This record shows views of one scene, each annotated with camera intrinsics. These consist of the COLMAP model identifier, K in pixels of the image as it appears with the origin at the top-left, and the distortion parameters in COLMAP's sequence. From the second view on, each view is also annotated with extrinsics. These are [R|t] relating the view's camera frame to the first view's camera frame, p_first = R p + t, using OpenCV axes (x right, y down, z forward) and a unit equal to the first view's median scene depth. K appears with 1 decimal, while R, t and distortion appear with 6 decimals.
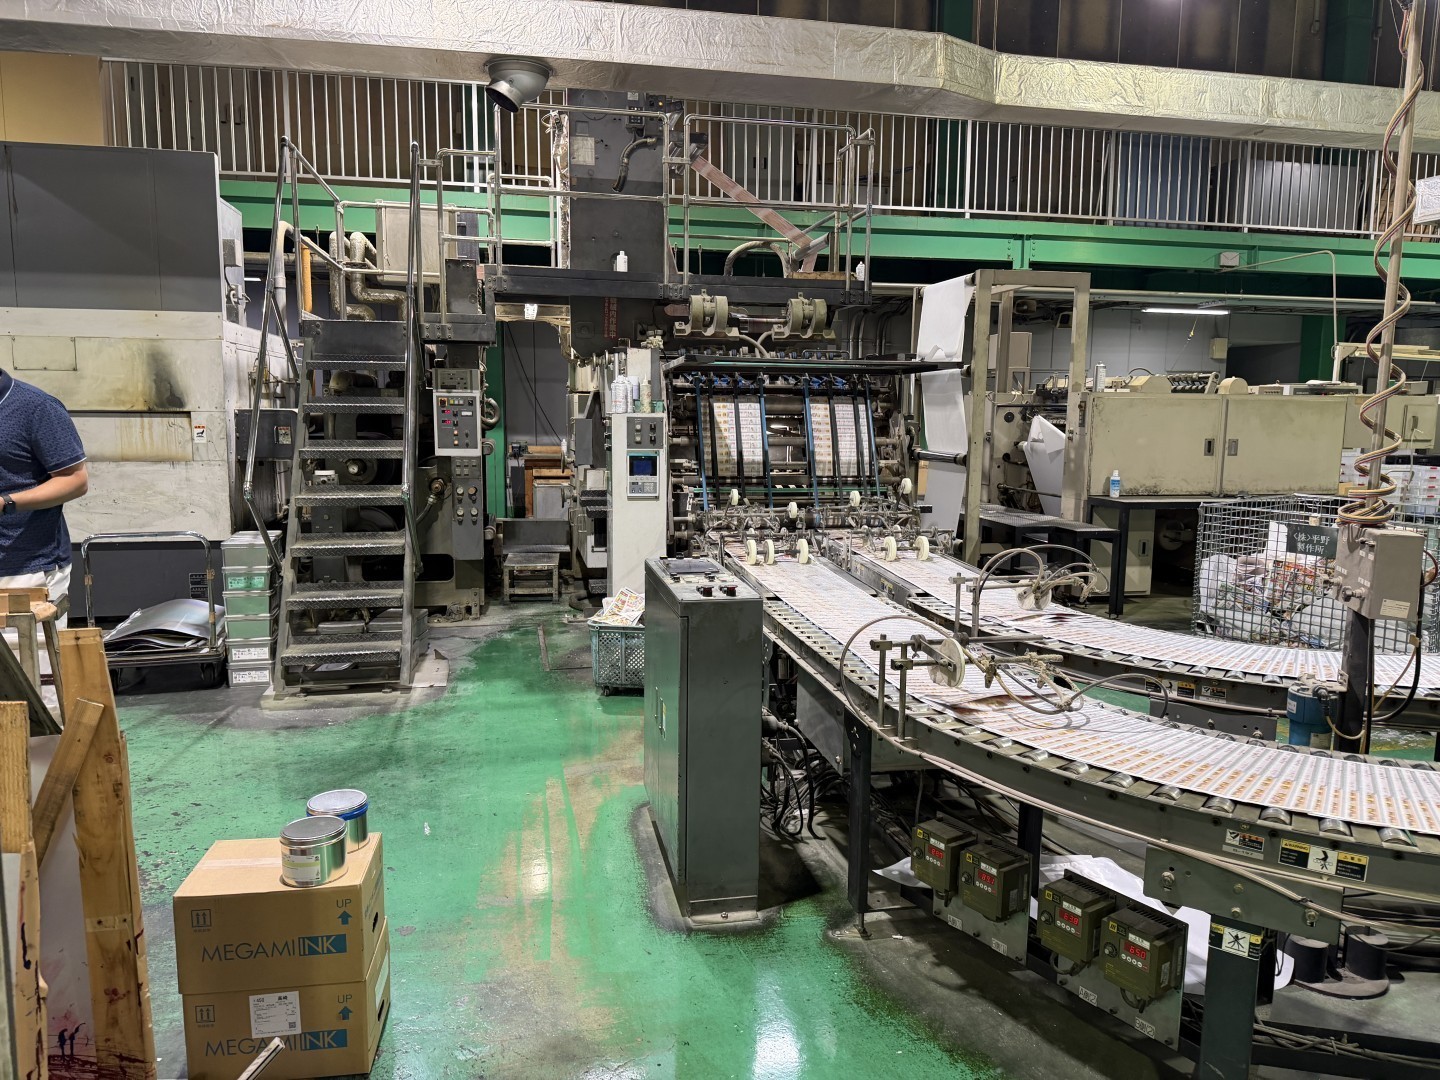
lens RADIAL K [[1049.6, 0, 720.0], [0, 1049.6, 540.0], [0, 0, 1]] dist [0.035178, -0.033371]
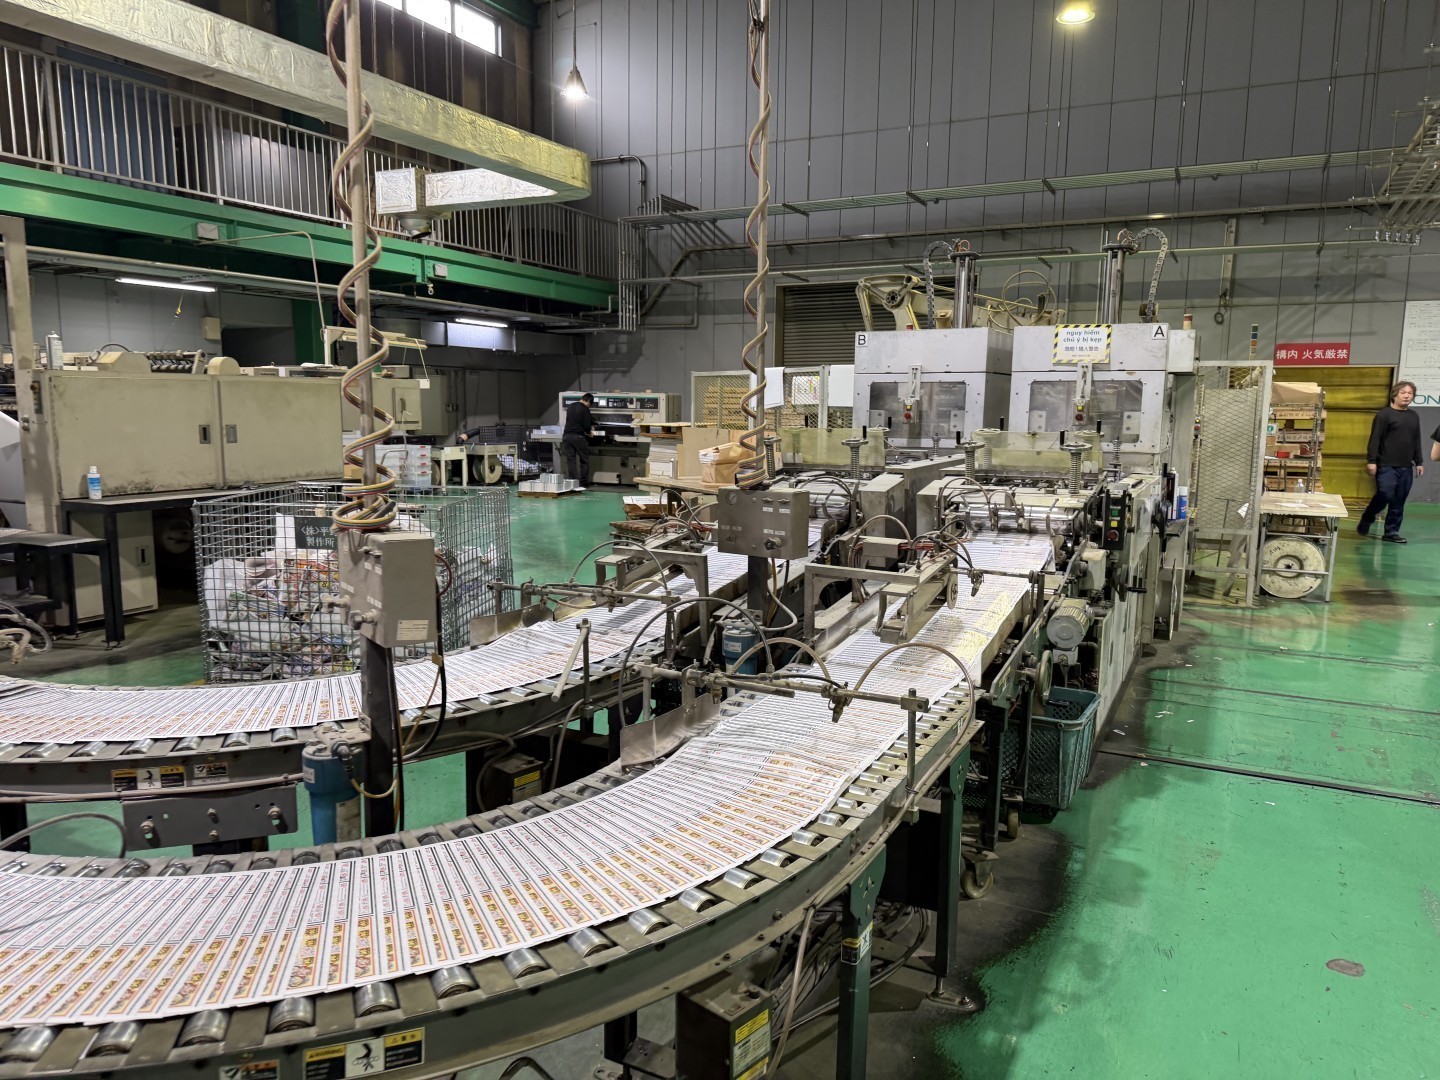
lens RADIAL K [[1019.7, 0, 720.0], [0, 1019.7, 540.0], [0, 0, 1]] dist [0.037068, -0.065602]
pose [[0.639062, -0.111682, 0.761004, 0.091764], [0.098770, 0.993126, 0.062805, -0.013476], [-0.762787, 0.035028, 0.645700, 0.143256]]
